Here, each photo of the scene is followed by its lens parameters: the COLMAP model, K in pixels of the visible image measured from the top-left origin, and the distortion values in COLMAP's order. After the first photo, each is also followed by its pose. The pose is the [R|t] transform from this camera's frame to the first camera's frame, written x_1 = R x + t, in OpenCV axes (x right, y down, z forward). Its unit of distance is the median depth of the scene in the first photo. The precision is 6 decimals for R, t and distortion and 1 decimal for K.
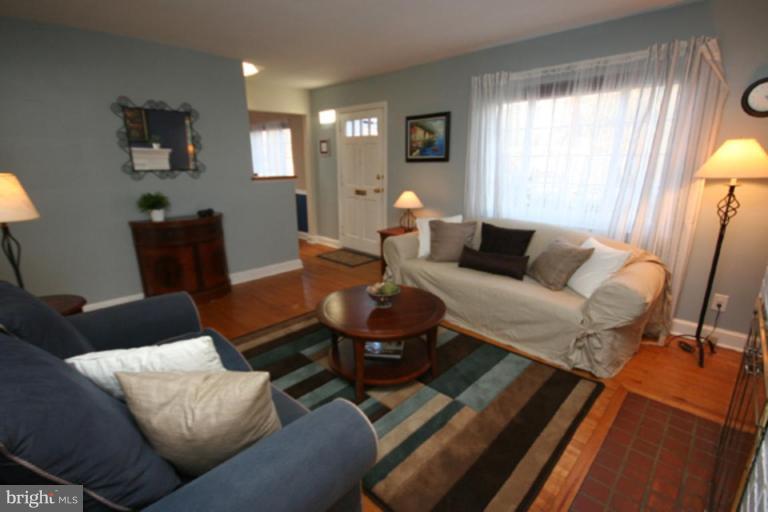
lens RADIAL K [[361.6, 0, 382.9], [0, 361.6, 259.3], [0, 0, 1]] dist [-0.003345, -0.001745]
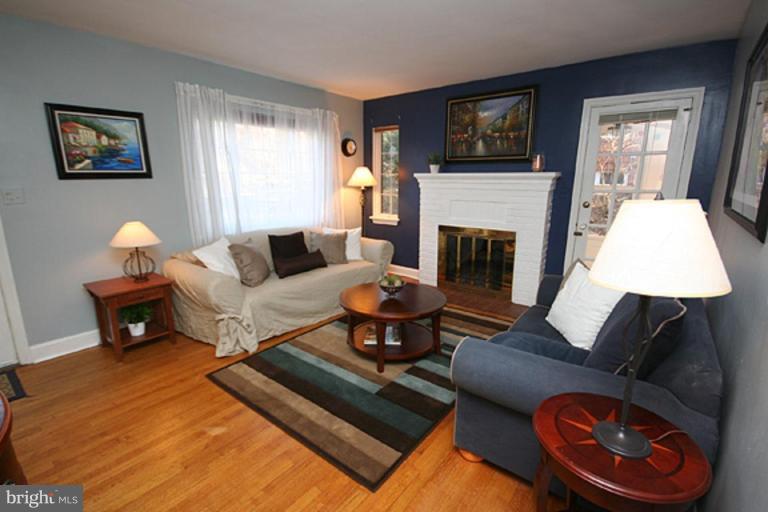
lens RADIAL K [[361.6, 0, 382.9], [0, 361.6, 259.3], [0, 0, 1]] dist [-0.003345, -0.001745]
pose [[-0.091773, -0.219866, 0.971204, -0.670800], [0.251996, 0.938445, 0.236261, -0.169393], [-0.963367, 0.266421, -0.030718, 0.610043]]
